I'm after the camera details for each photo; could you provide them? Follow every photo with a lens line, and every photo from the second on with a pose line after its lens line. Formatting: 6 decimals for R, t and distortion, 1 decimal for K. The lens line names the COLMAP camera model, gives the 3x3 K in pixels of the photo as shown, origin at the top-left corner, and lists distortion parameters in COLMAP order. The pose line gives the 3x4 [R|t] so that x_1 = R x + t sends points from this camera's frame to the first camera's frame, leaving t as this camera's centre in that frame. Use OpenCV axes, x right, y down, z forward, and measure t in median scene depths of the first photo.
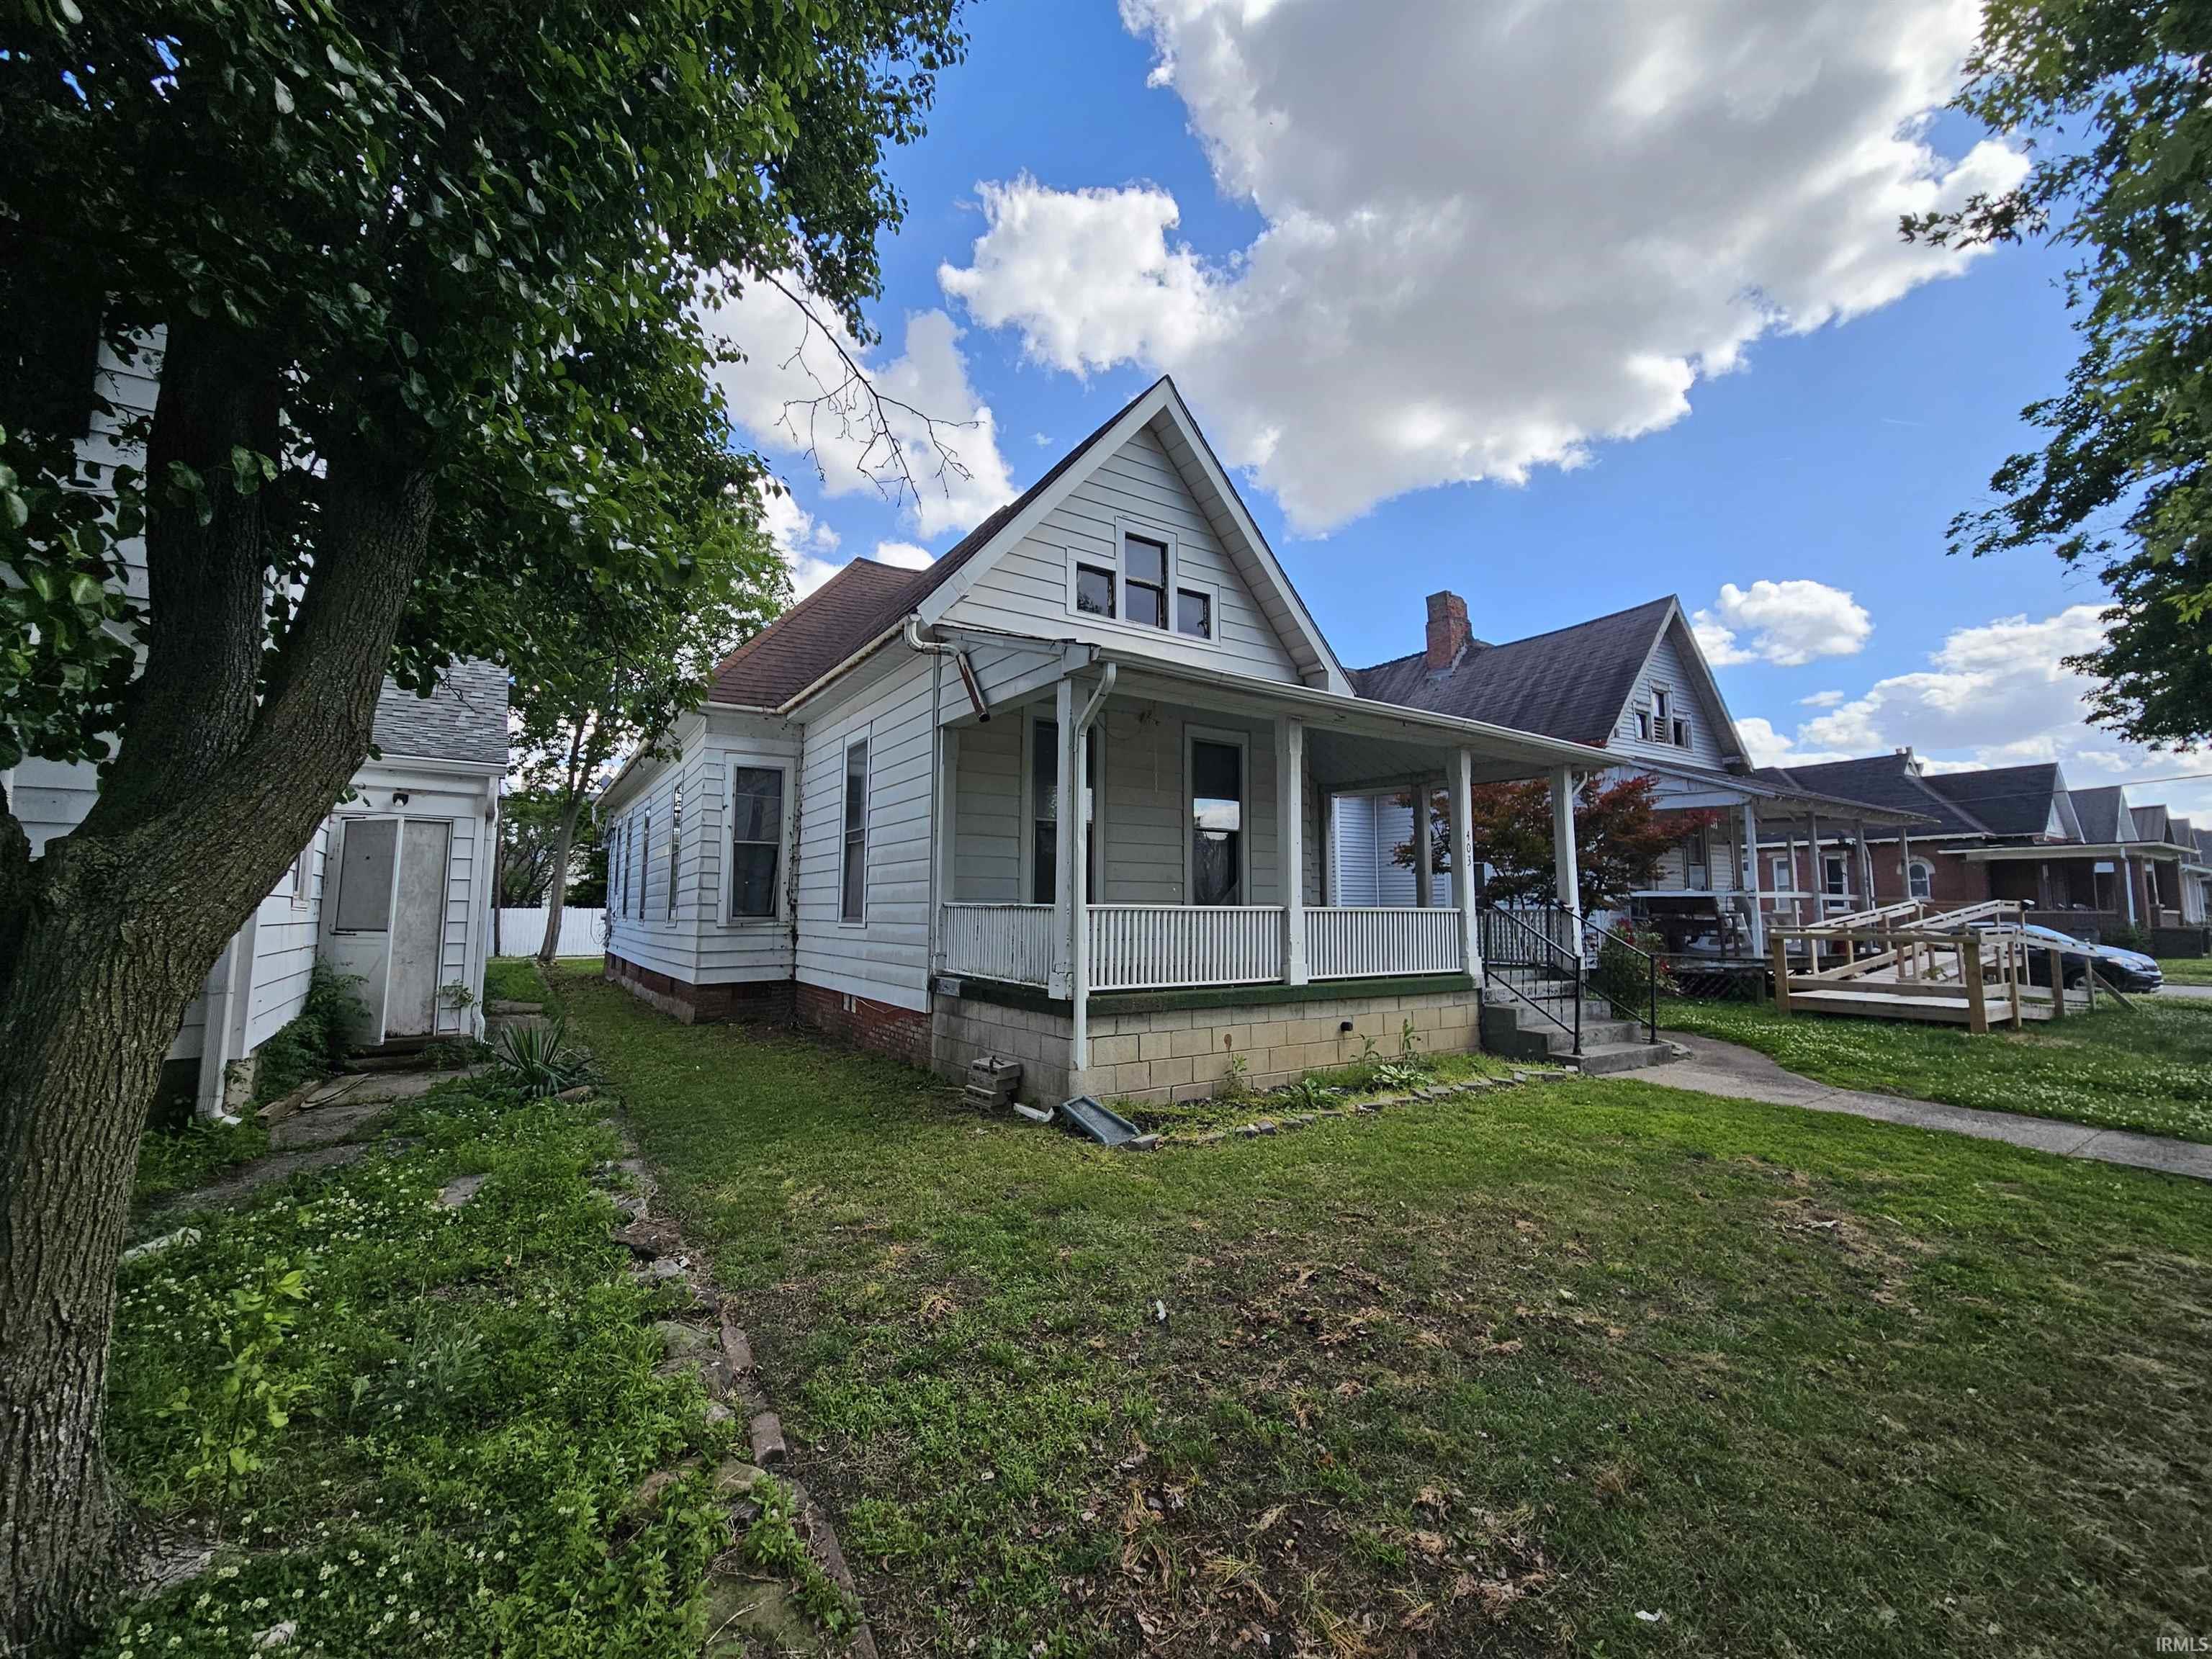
lens RADIAL K [[878.5, 0, 1061.8], [0, 878.5, 816.5], [0, 0, 1]] dist [0.000236, -0.000044]
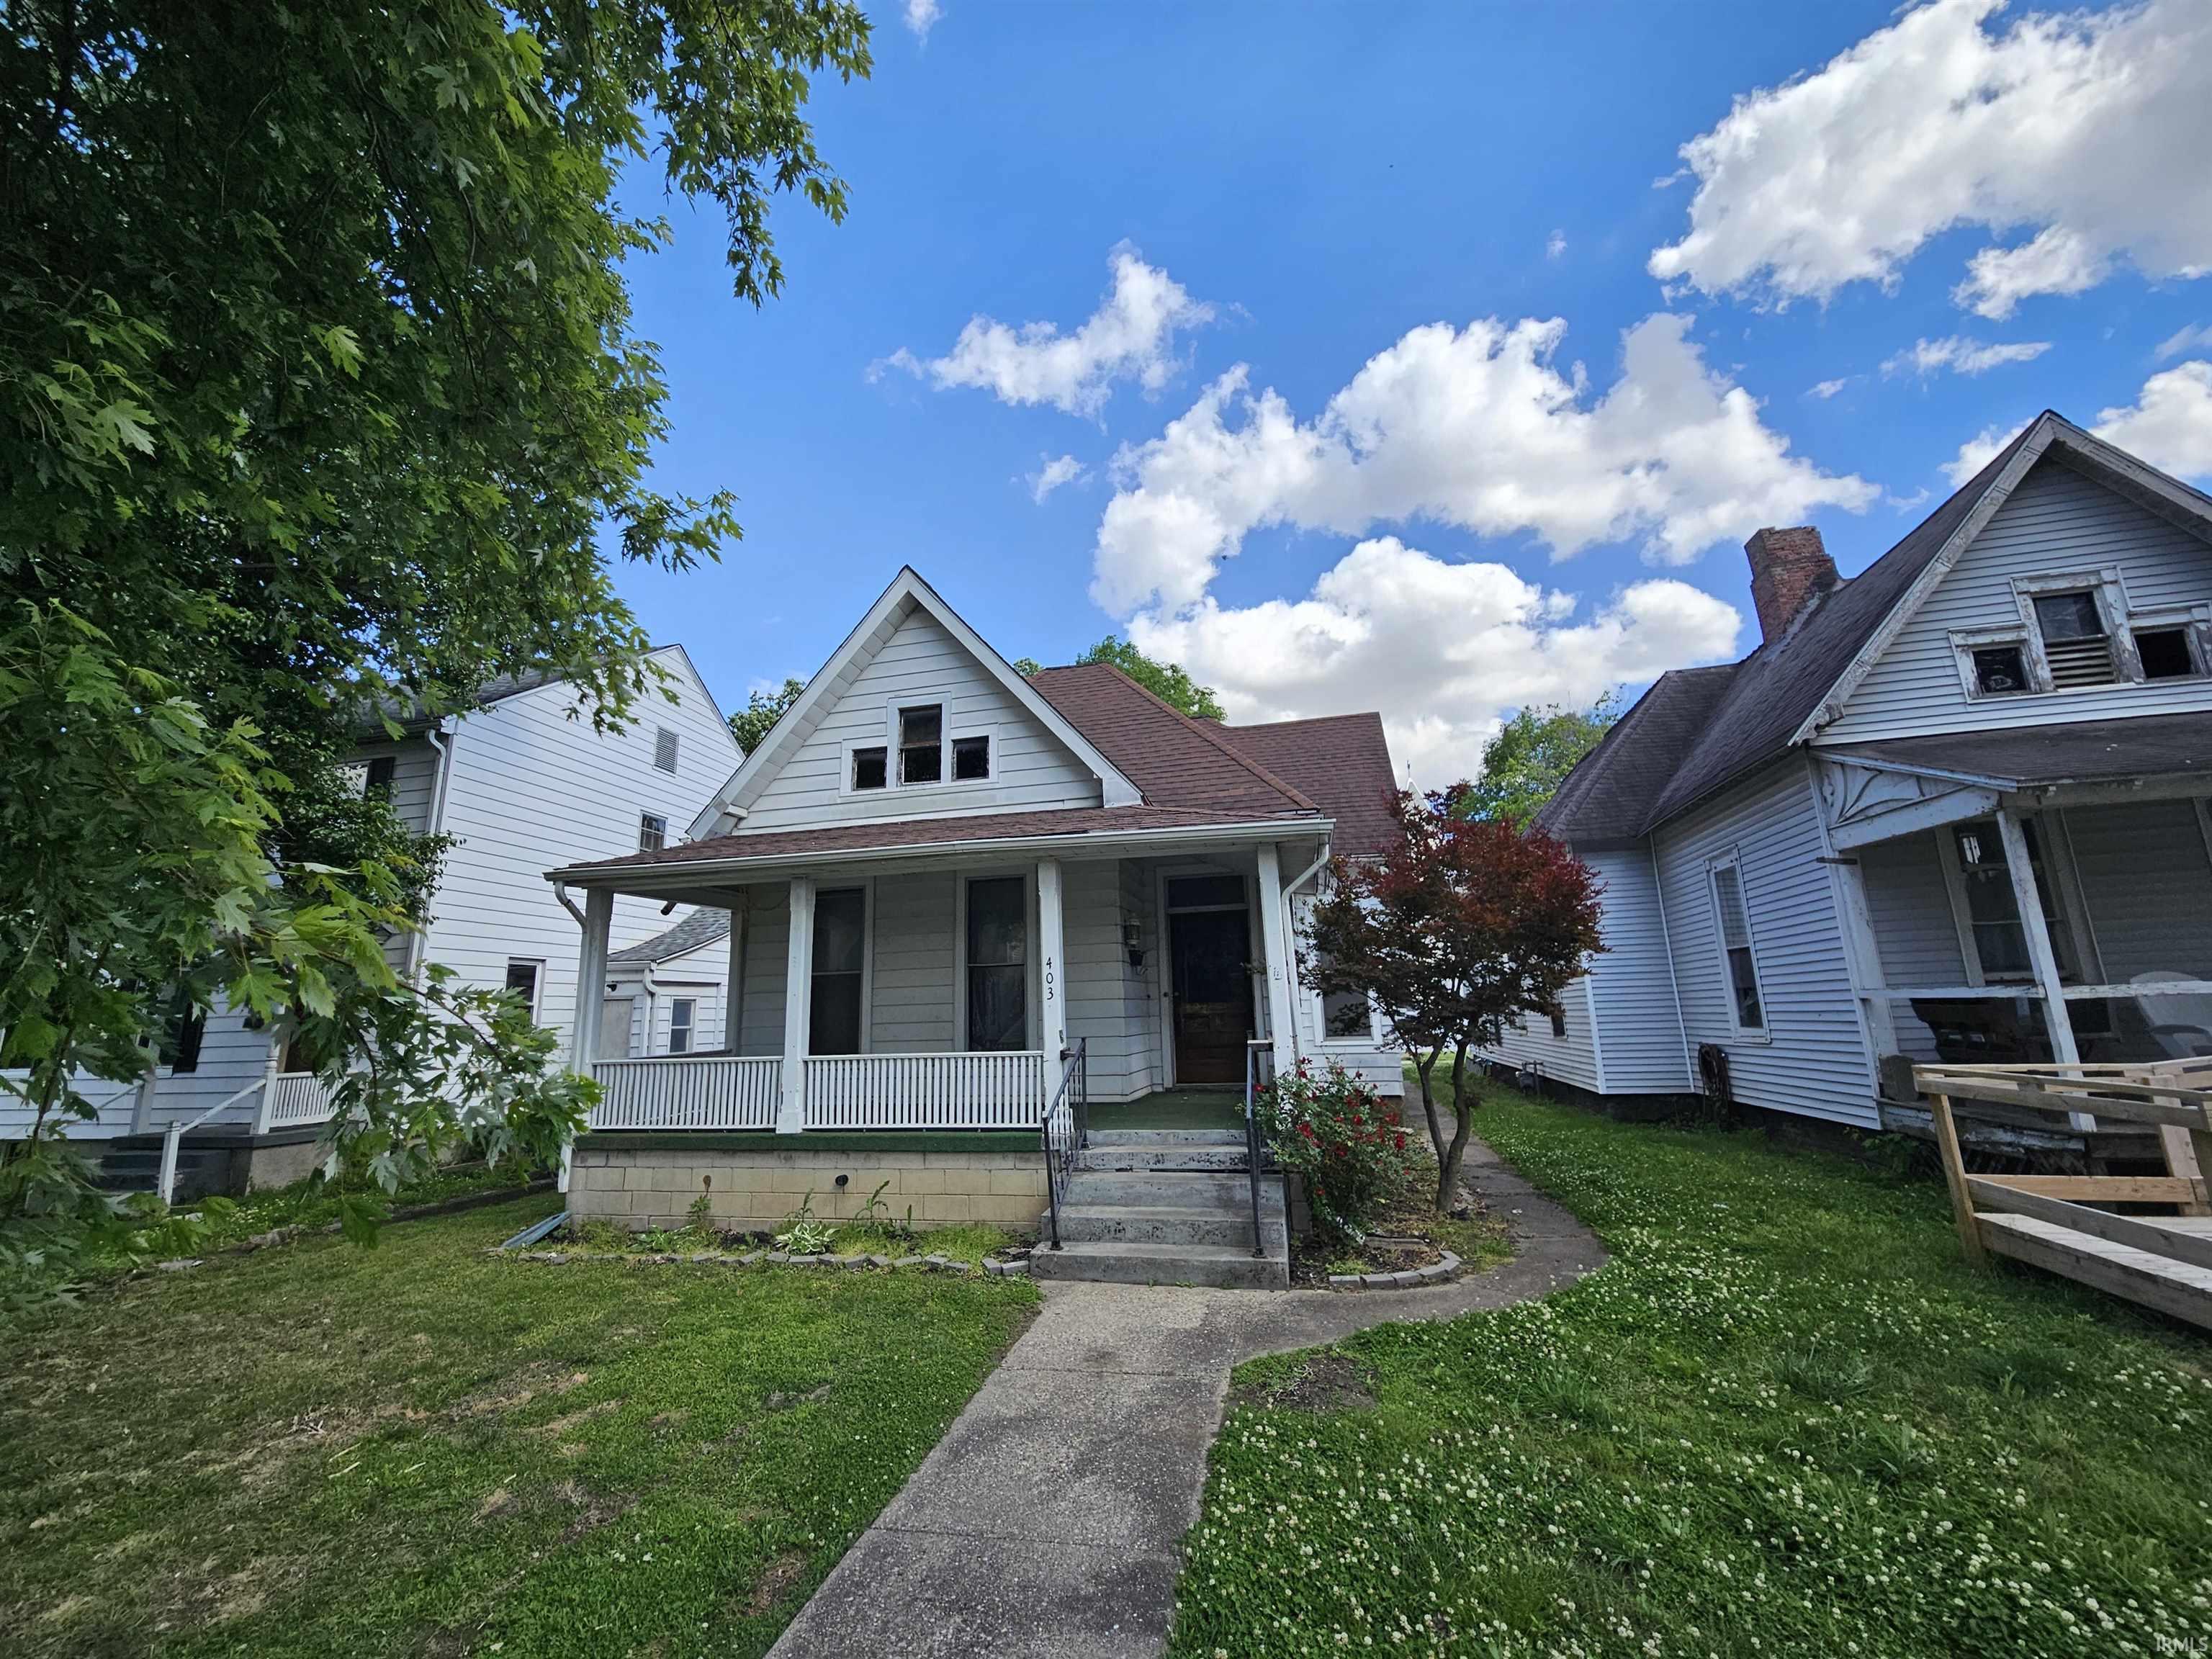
lens RADIAL K [[905.7, 0, 1111.9], [0, 905.7, 814.2], [0, 0, 1]] dist [0.004027, -0.000150]
pose [[0.704167, -0.185112, -0.685480, 1.286150], [0.103901, 0.981889, -0.158423, 0.026925], [0.702391, 0.040334, 0.710647, 0.460619]]
